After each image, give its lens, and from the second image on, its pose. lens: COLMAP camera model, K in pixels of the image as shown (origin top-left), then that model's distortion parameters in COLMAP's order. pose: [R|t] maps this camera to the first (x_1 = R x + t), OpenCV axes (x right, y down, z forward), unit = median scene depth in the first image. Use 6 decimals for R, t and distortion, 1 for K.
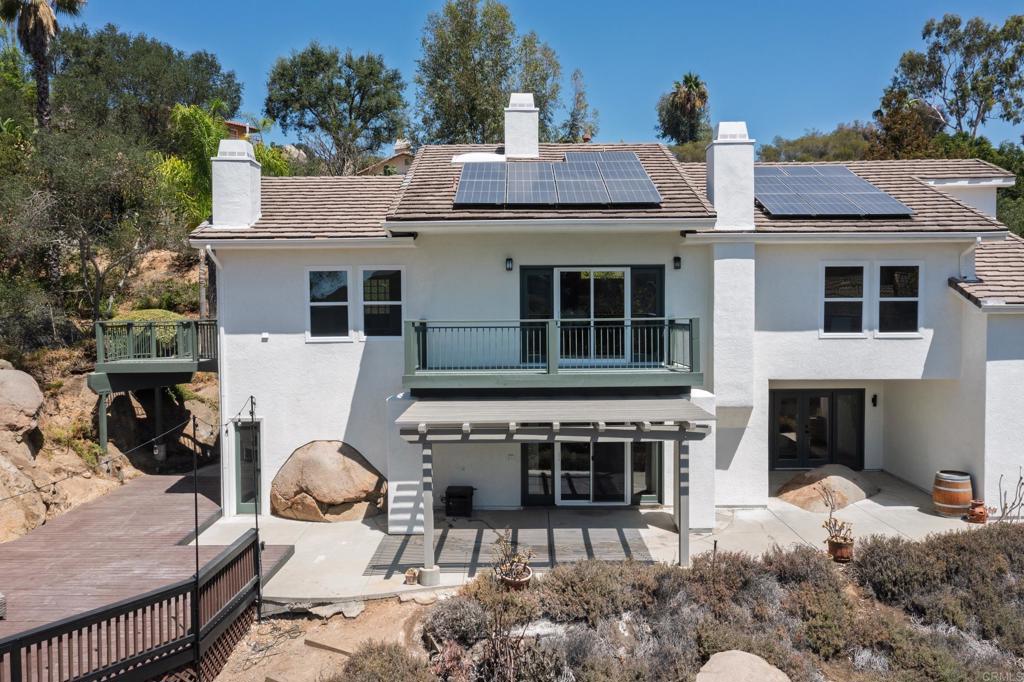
lens RADIAL K [[812.6, 0, 512.0], [0, 812.6, 341.0], [0, 0, 1]] dist [-0.000145, 0.008607]
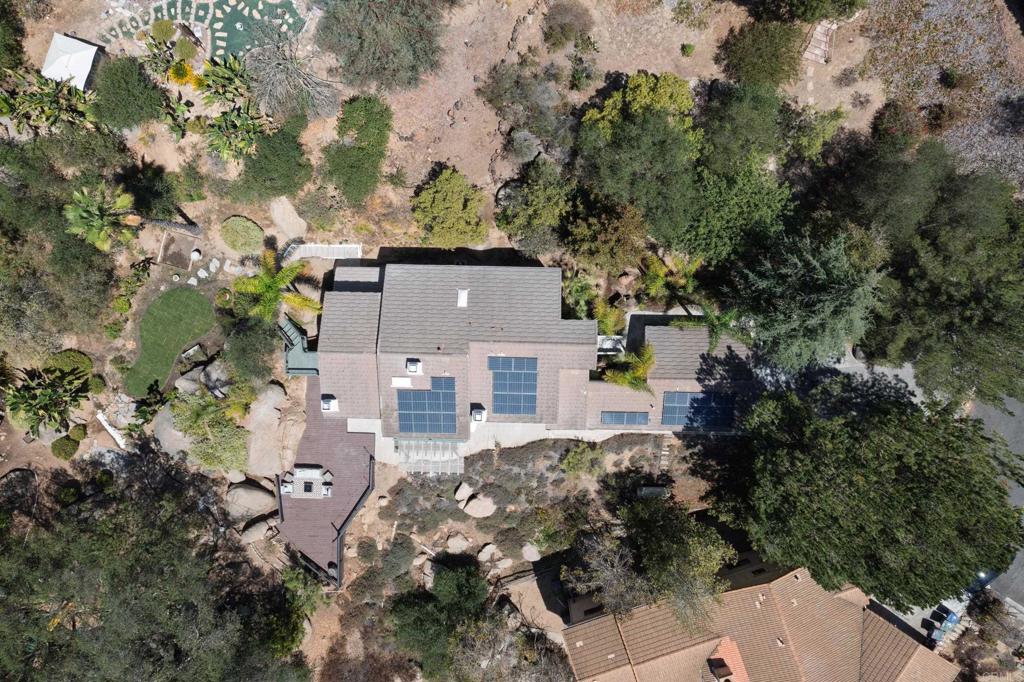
lens RADIAL K [[812.6, 0, 512.0], [0, 812.6, 341.0], [0, 0, 1]] dist [-0.000145, 0.008607]
pose [[0.999861, 0.007149, -0.015035, 0.475189], [0.014756, 0.037608, 0.999184, -3.740689], [0.007709, -0.999267, 0.037498, 1.248133]]
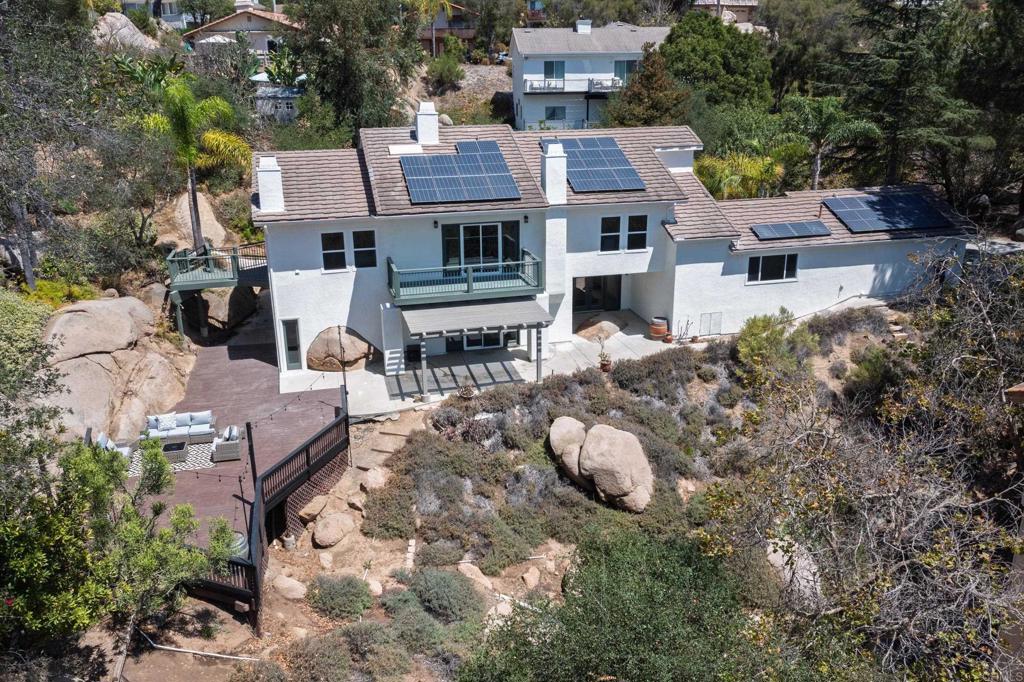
lens RADIAL K [[812.6, 0, 512.0], [0, 812.6, 341.0], [0, 0, 1]] dist [-0.000145, 0.008607]
pose [[0.966618, -0.084861, 0.241761, -0.317571], [0.014248, 0.959902, 0.279973, -0.372127], [-0.255825, -0.267183, 0.929068, -0.832556]]
